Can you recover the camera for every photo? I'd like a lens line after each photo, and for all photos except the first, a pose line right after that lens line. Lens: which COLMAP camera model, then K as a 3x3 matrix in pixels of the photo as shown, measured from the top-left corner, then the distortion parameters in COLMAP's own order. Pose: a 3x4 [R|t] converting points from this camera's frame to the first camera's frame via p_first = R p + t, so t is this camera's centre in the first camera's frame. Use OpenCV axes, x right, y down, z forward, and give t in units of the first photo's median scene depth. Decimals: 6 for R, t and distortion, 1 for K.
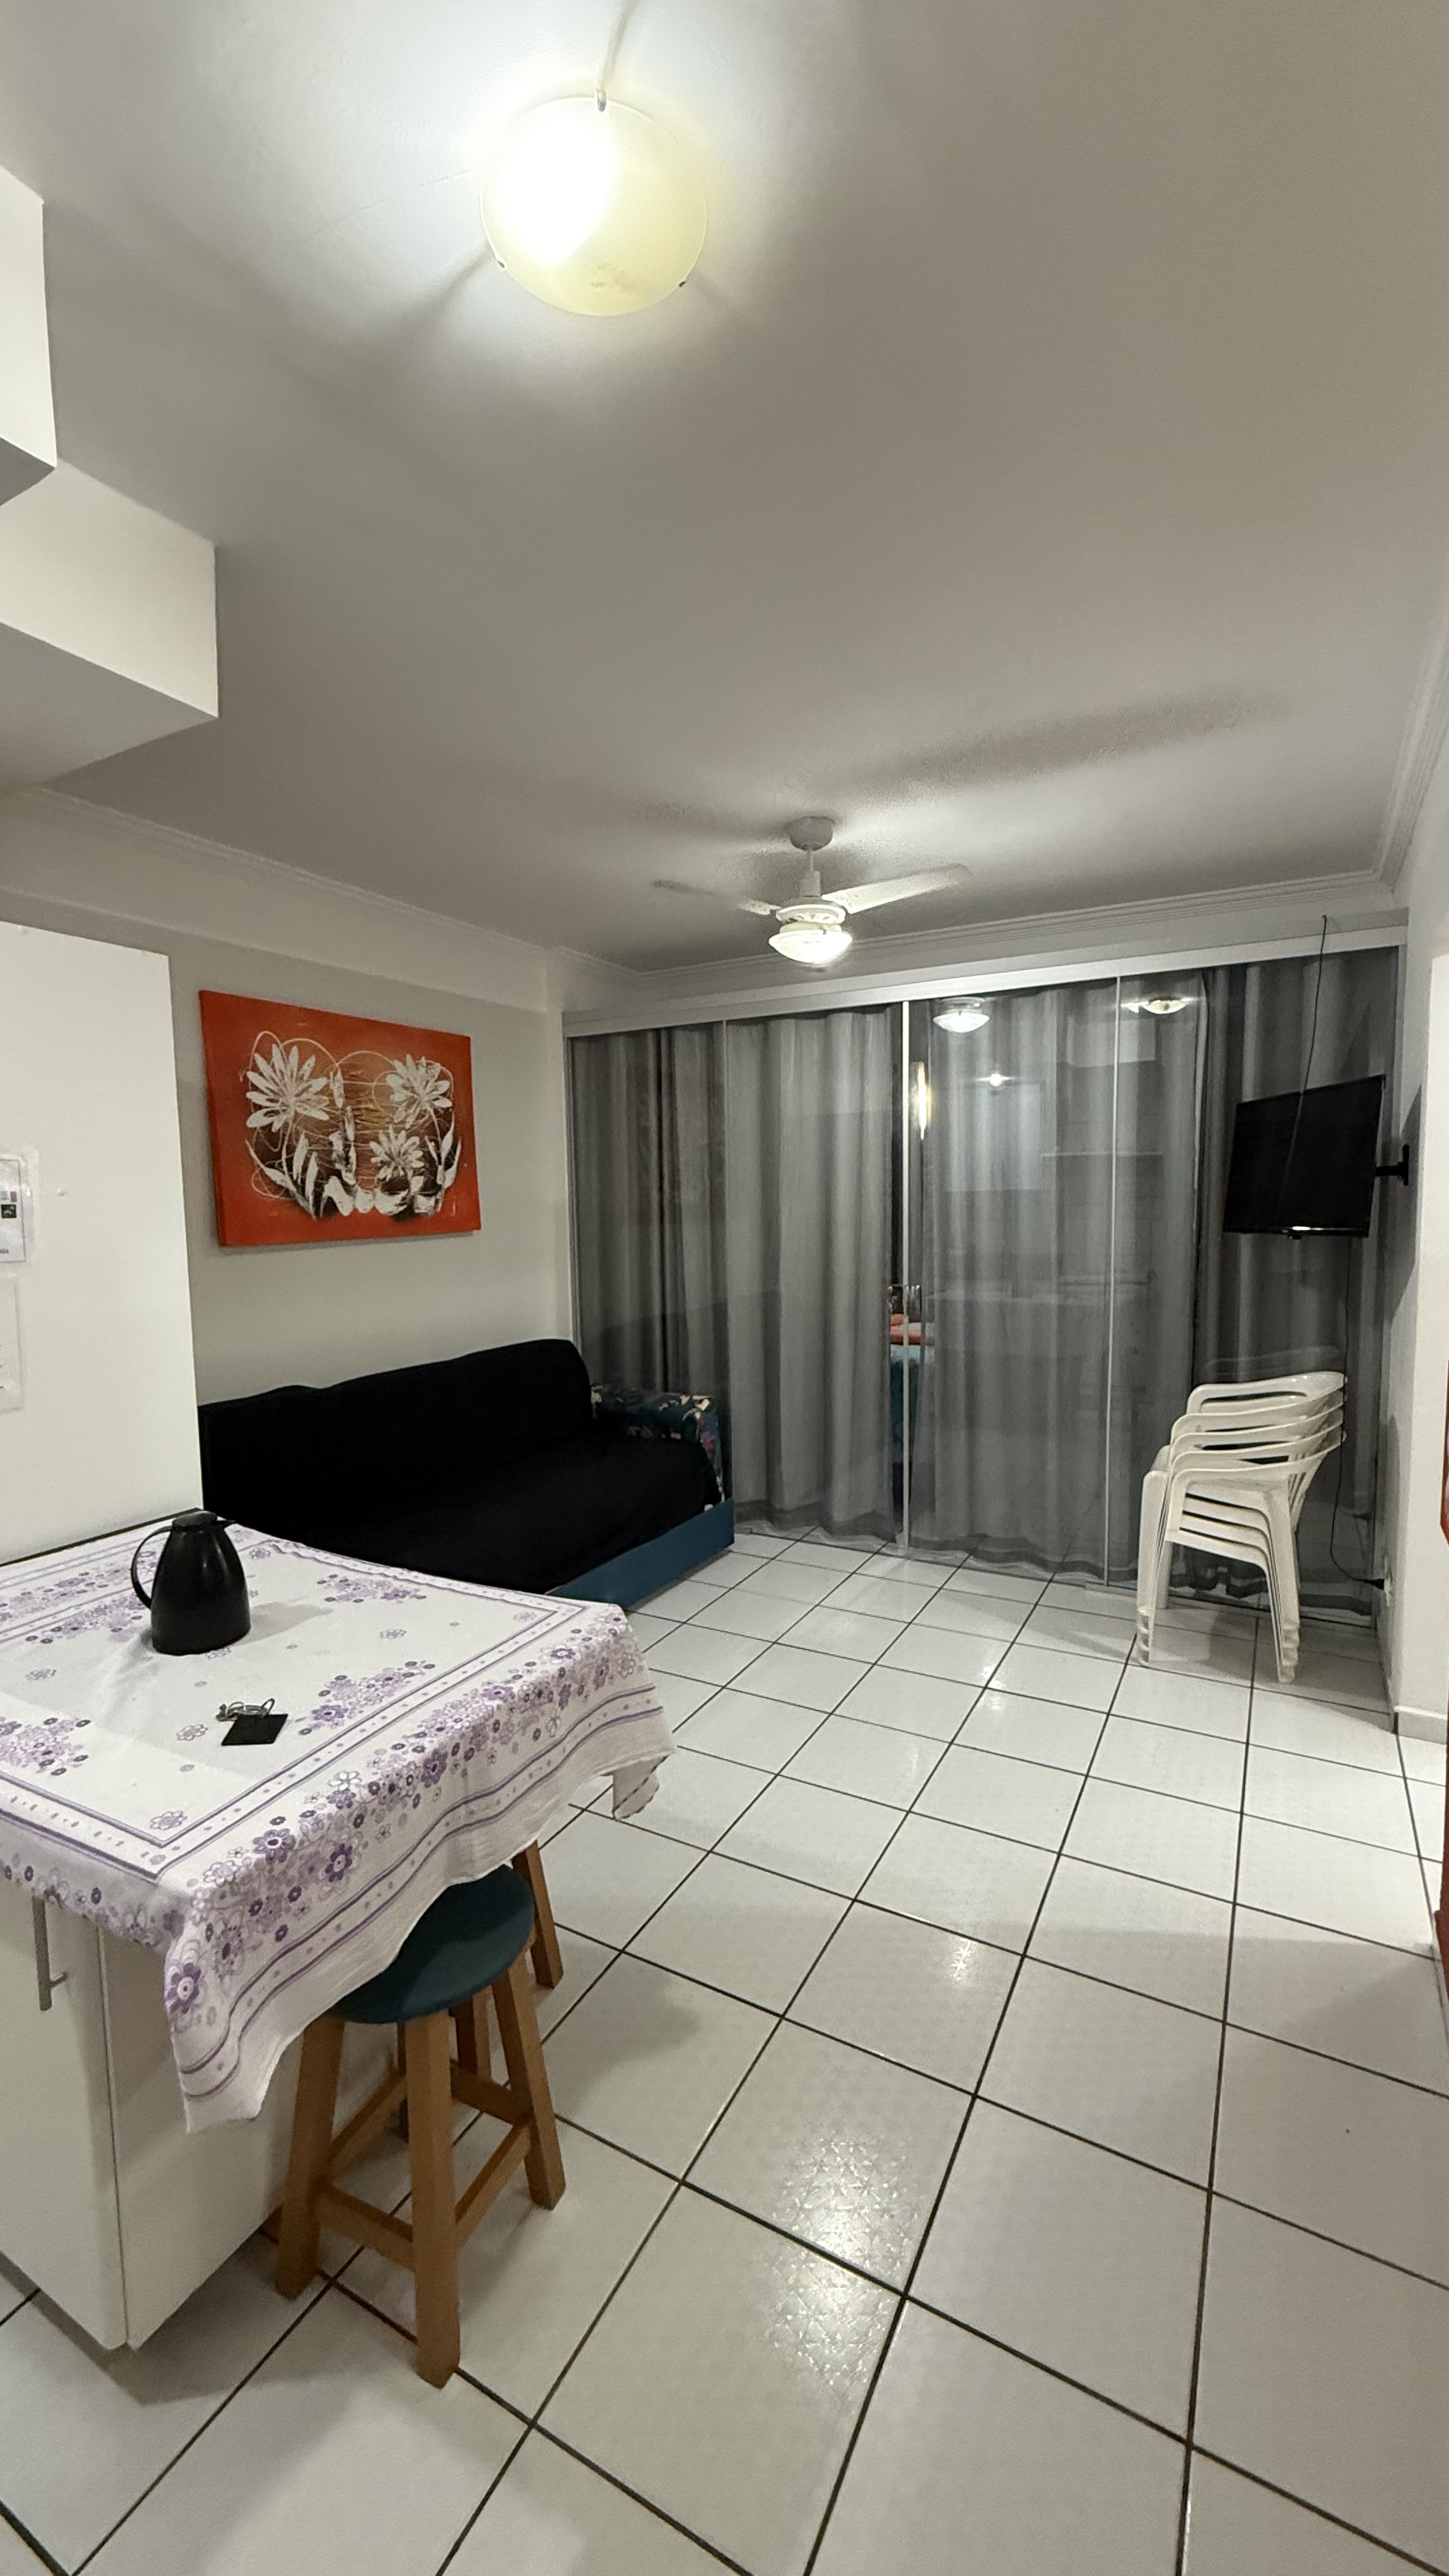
lens RADIAL K [[1029.4, 0, 724.5], [0, 1029.4, 1288.0], [0, 0, 1]] dist [-0.000572, -0.000089]
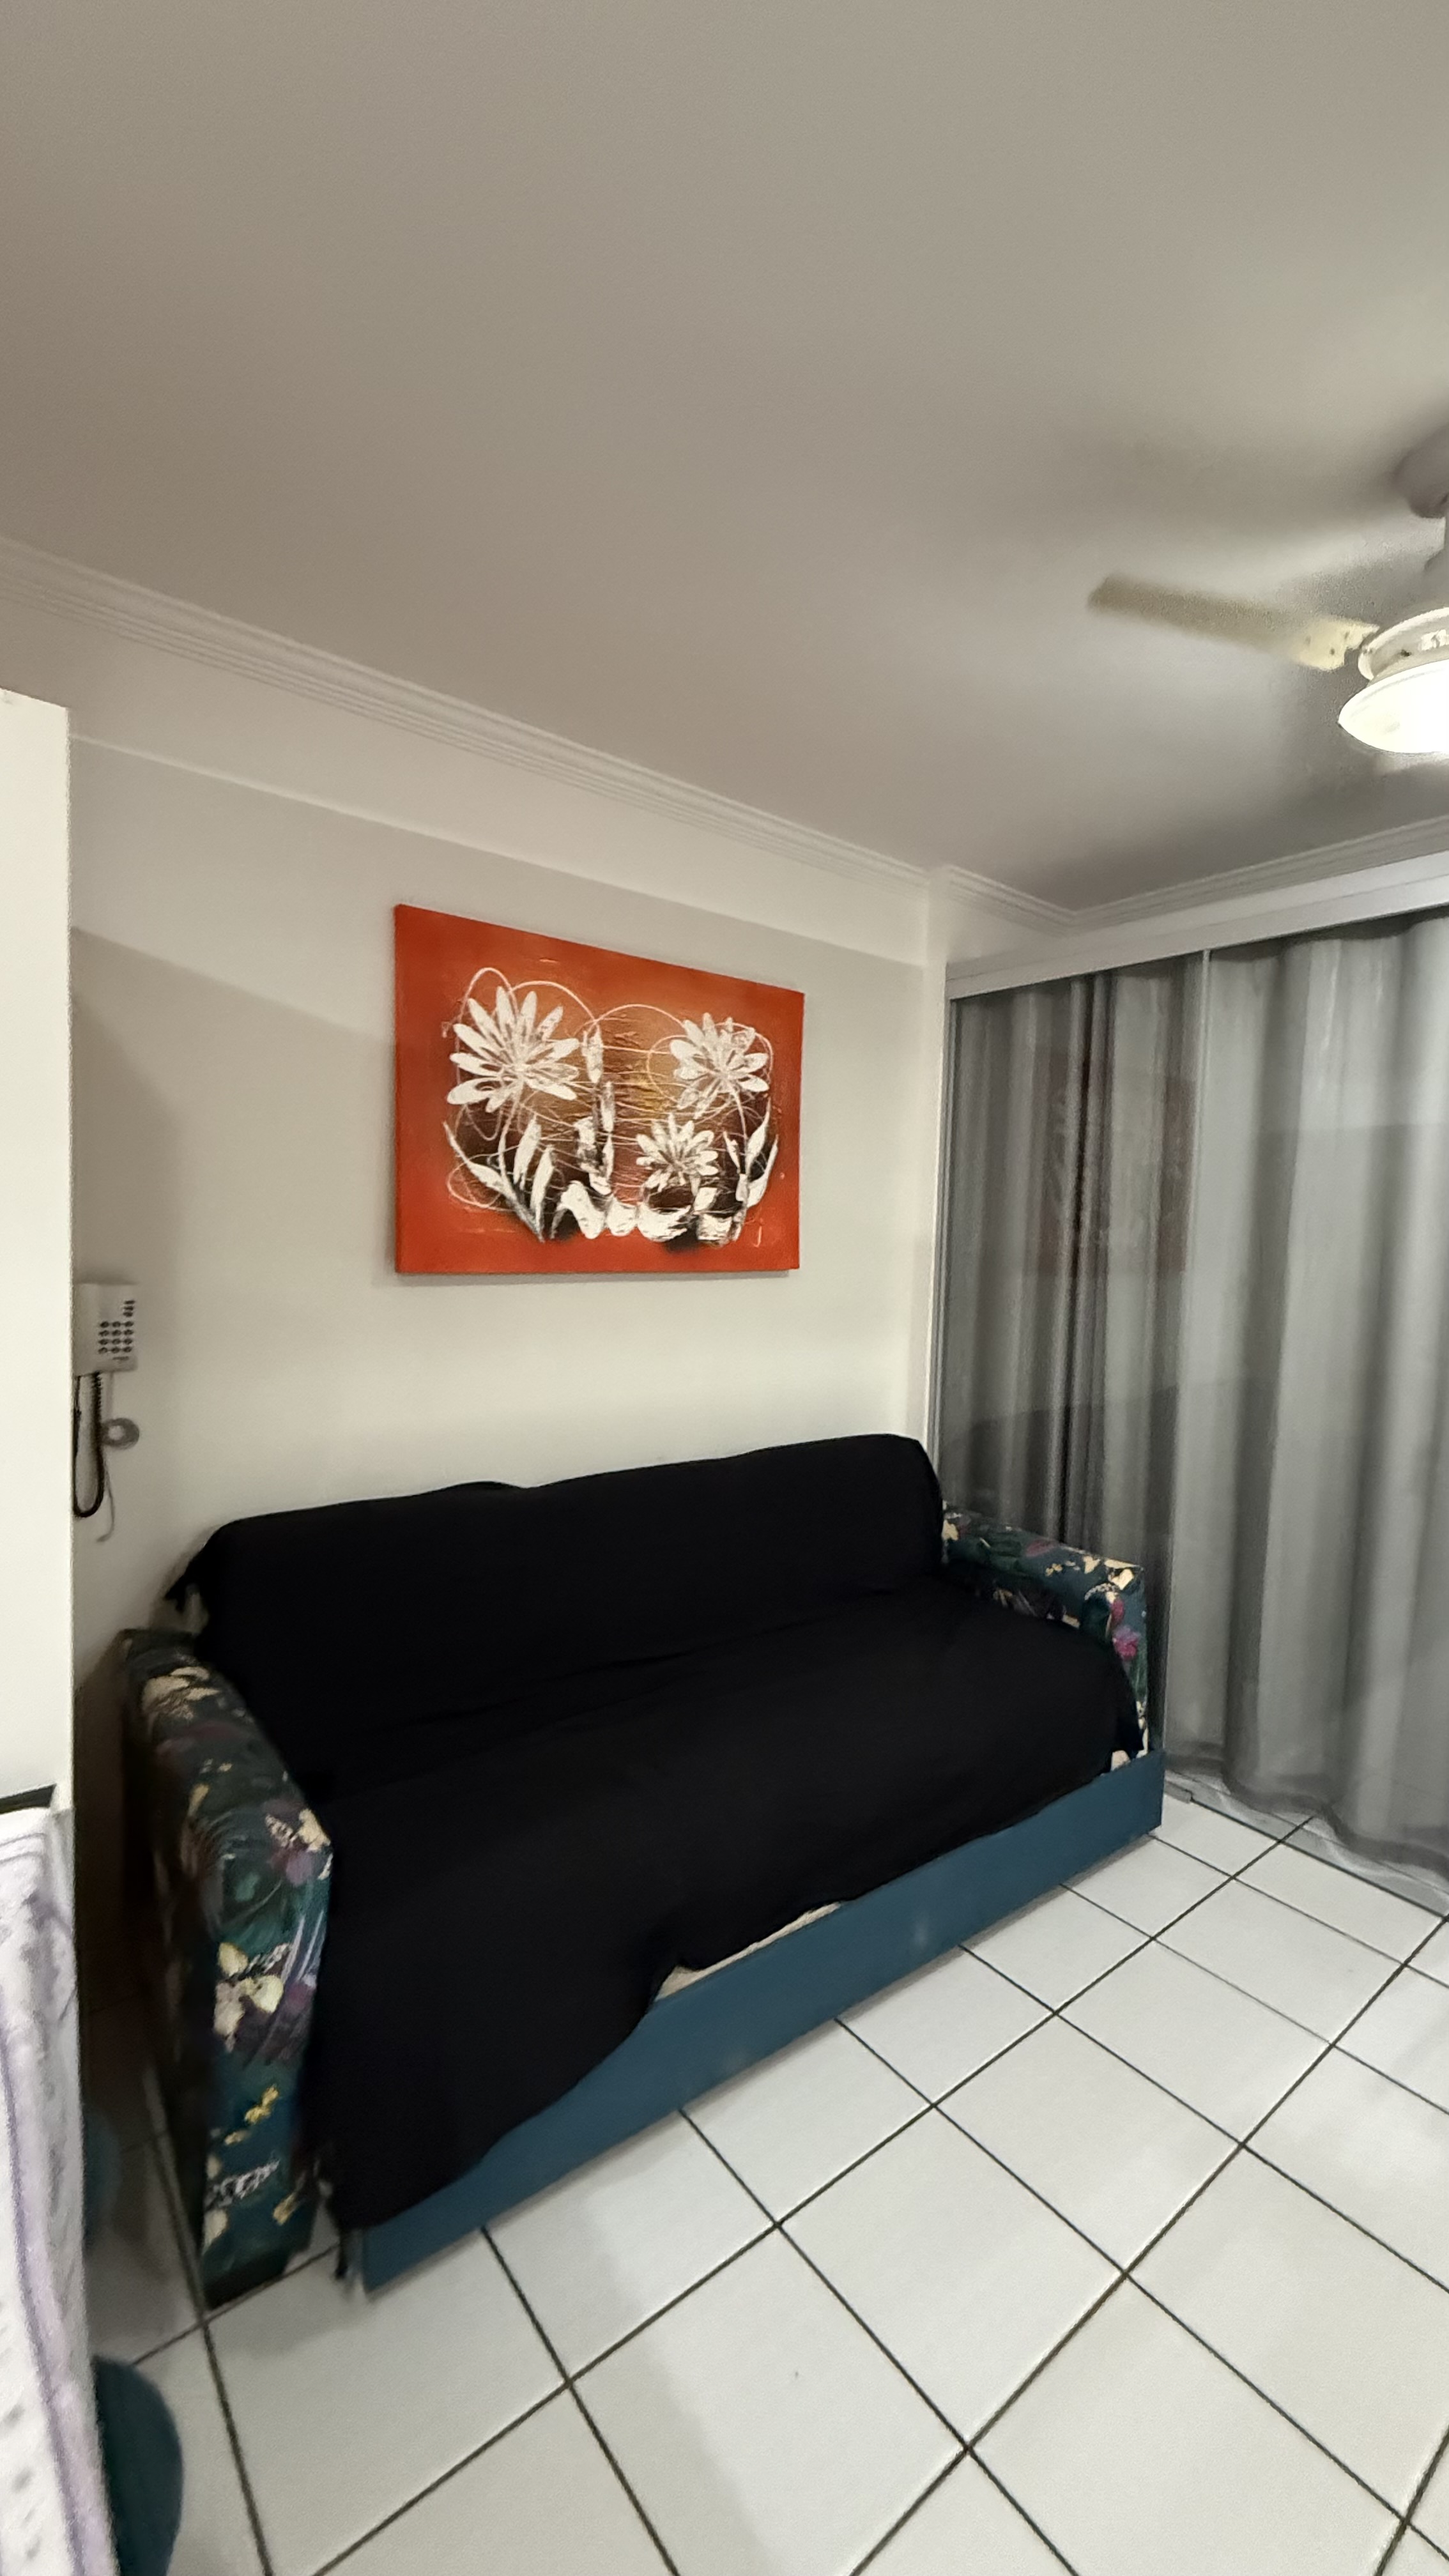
lens RADIAL K [[1029.4, 0, 724.5], [0, 1029.4, 1288.0], [0, 0, 1]] dist [-0.000572, -0.000089]
pose [[0.918408, 0.067716, -0.389796, -0.011906], [-0.081665, 0.996473, -0.019305, -0.028641], [0.387114, 0.049563, 0.920699, 0.368459]]
